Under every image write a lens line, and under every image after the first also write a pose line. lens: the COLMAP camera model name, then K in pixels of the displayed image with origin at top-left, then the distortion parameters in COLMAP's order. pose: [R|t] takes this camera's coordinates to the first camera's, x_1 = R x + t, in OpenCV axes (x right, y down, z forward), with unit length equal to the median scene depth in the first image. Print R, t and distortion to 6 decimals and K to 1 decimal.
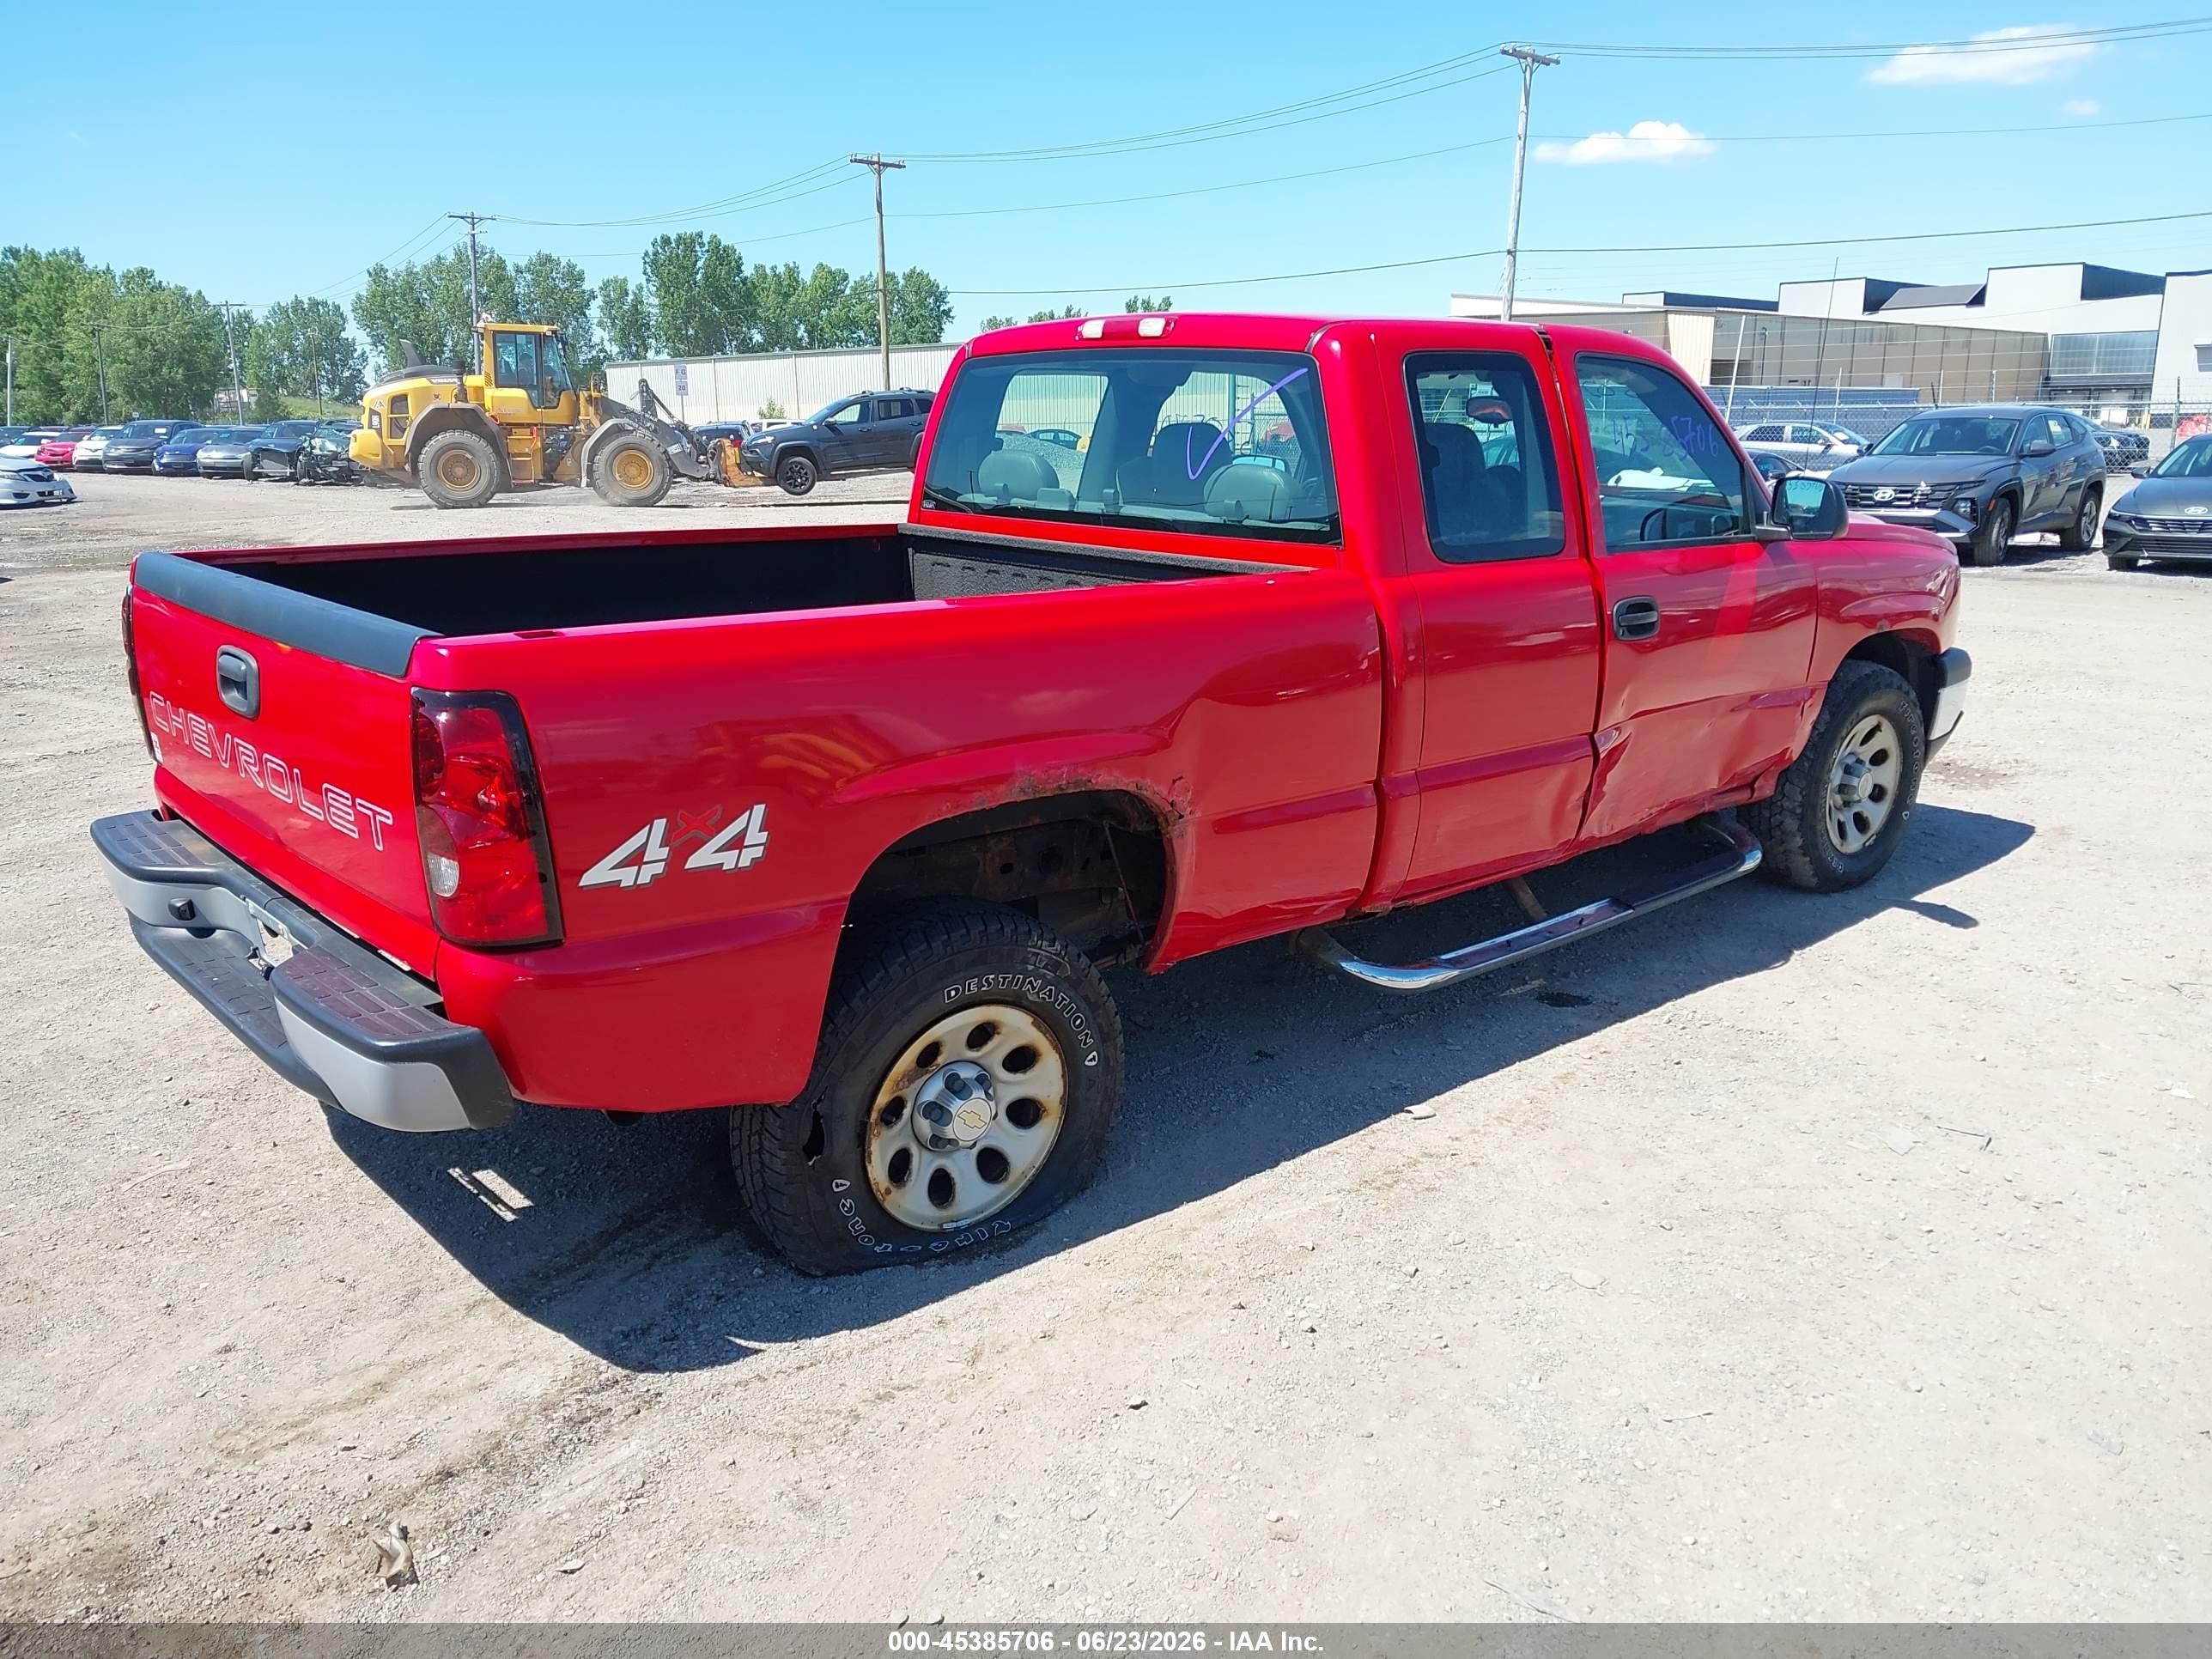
lens RADIAL K [[1758.1, 0, 1105.1], [0, 1758.1, 759.0], [0, 0, 1]] dist [0.001113, -0.003140]
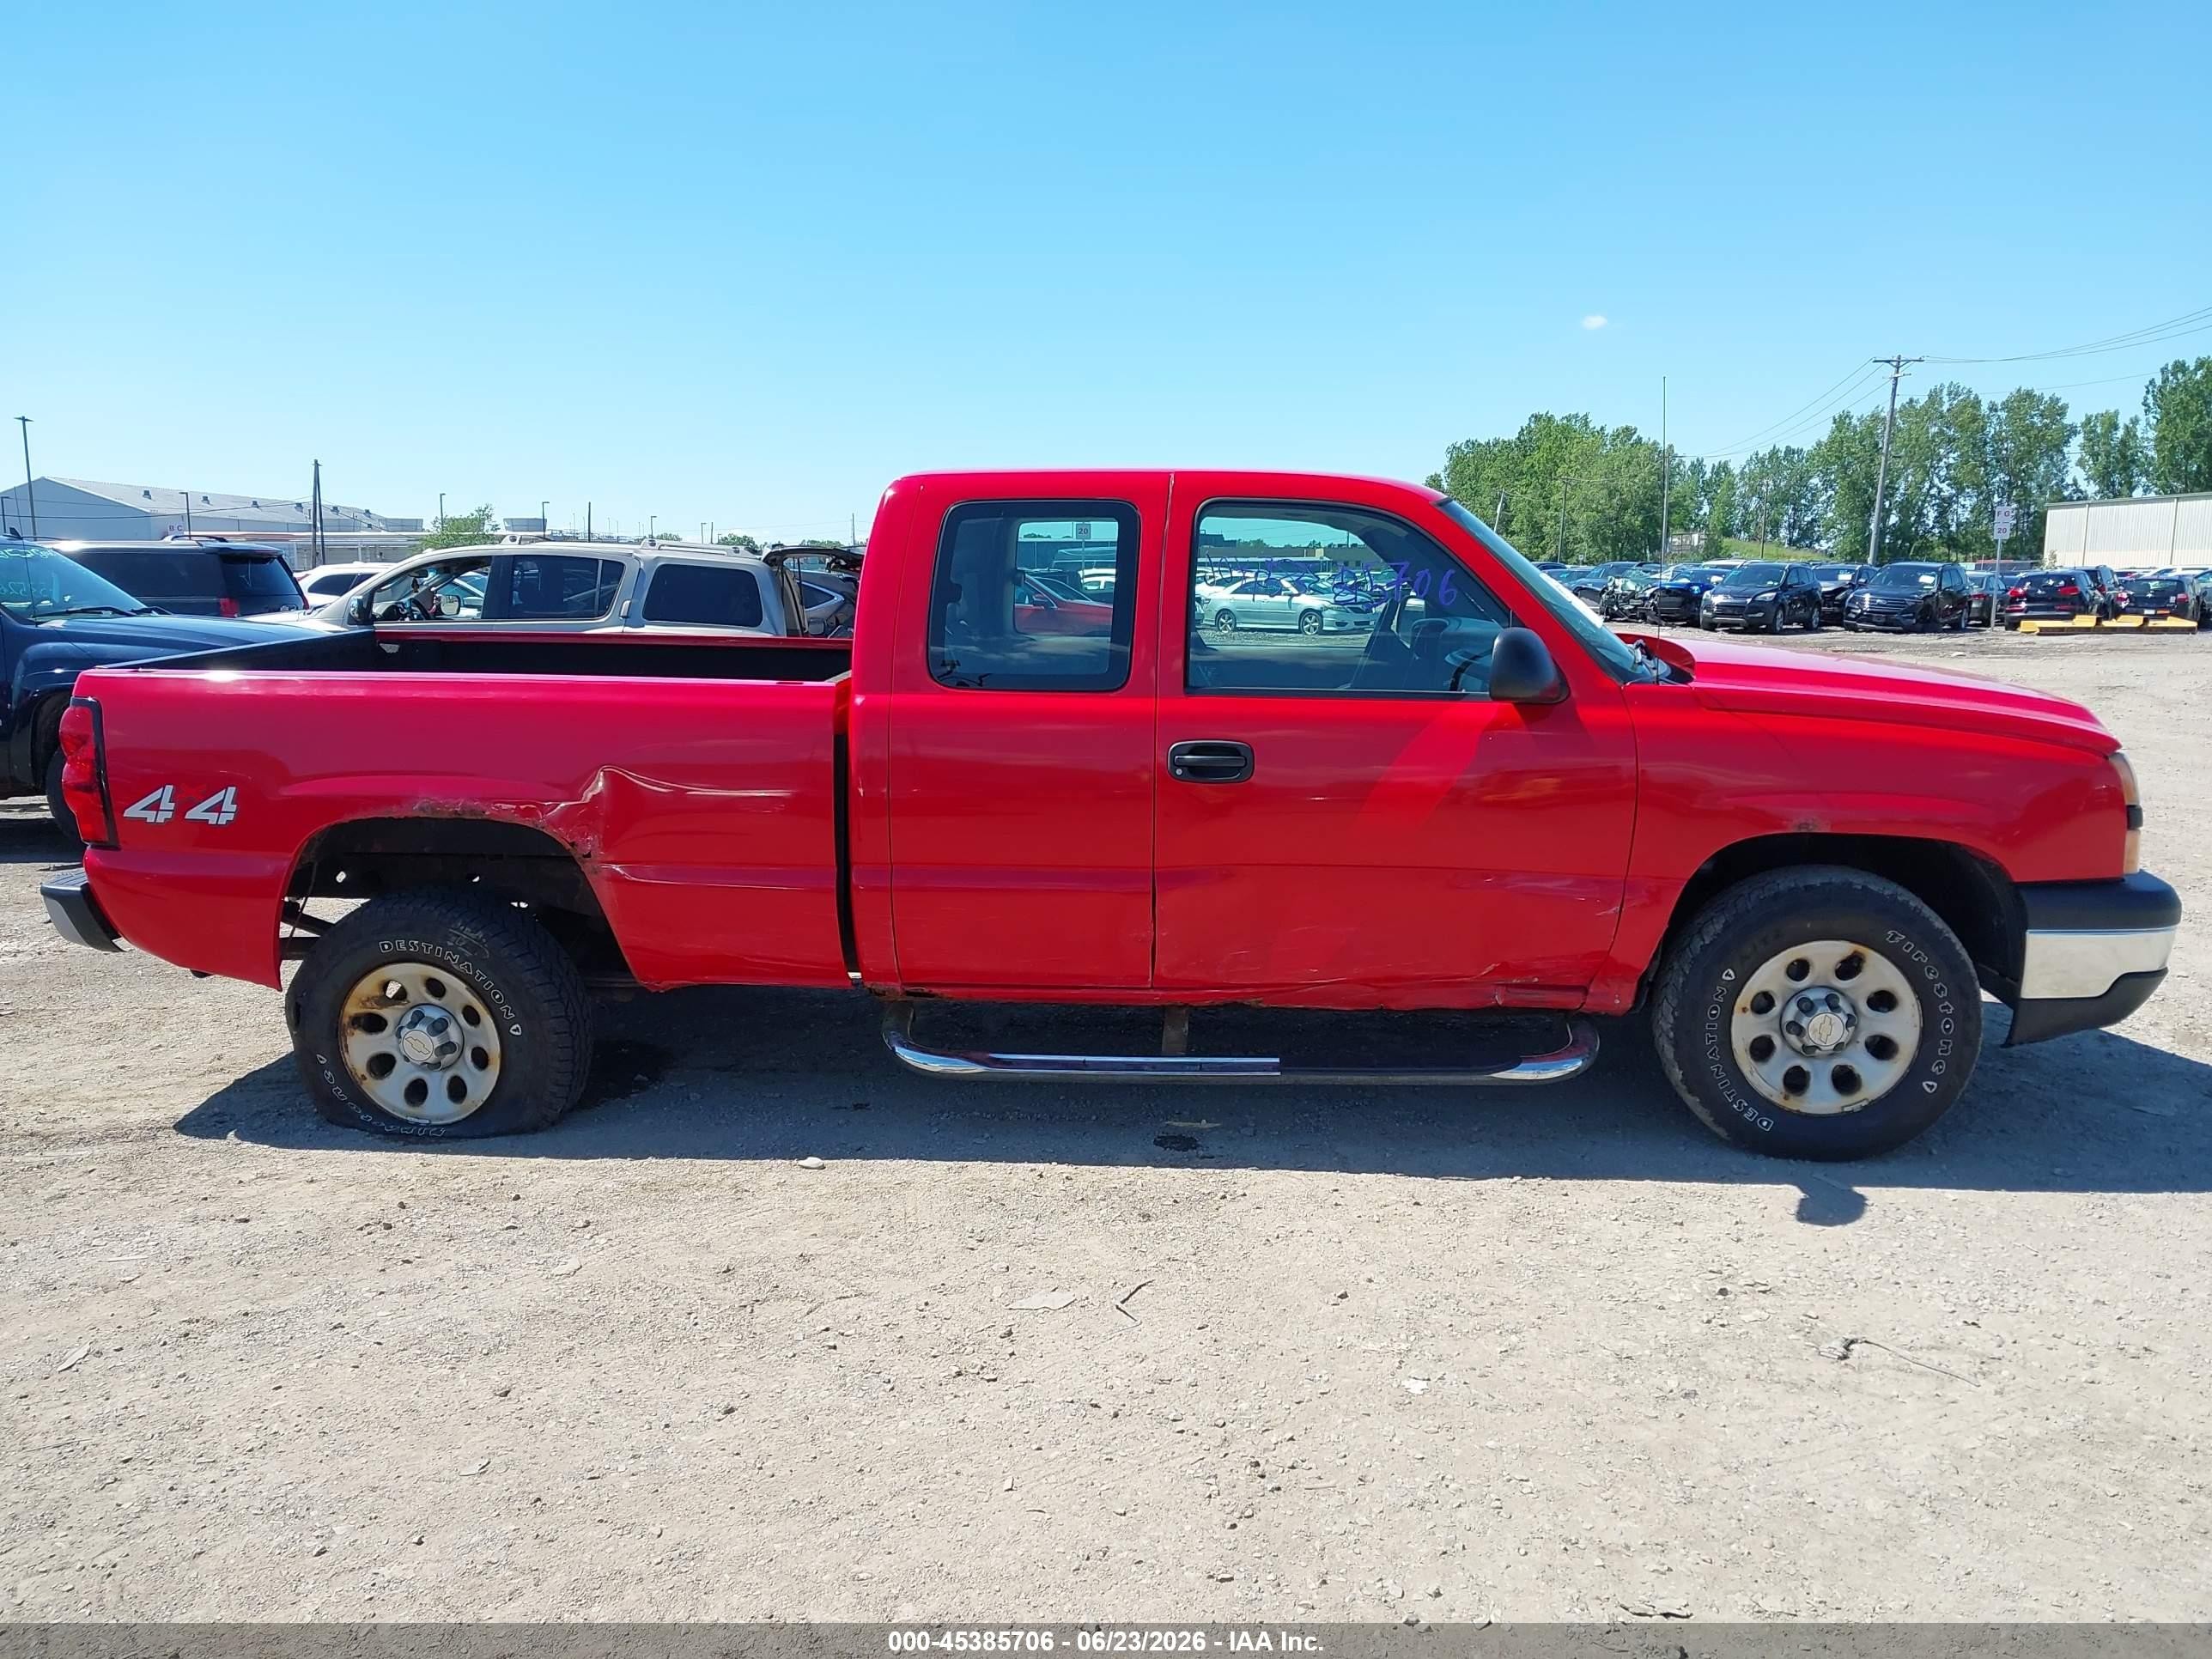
lens RADIAL K [[1757.8, 0, 1106.0], [0, 1757.8, 829.5], [0, 0, 1]] dist [-0.005194, 0.000198]
pose [[0.687849, 0.114174, -0.716818, 1.228749], [-0.143244, 0.989482, 0.020149, -0.066513], [0.711579, 0.088821, 0.696969, 0.392735]]
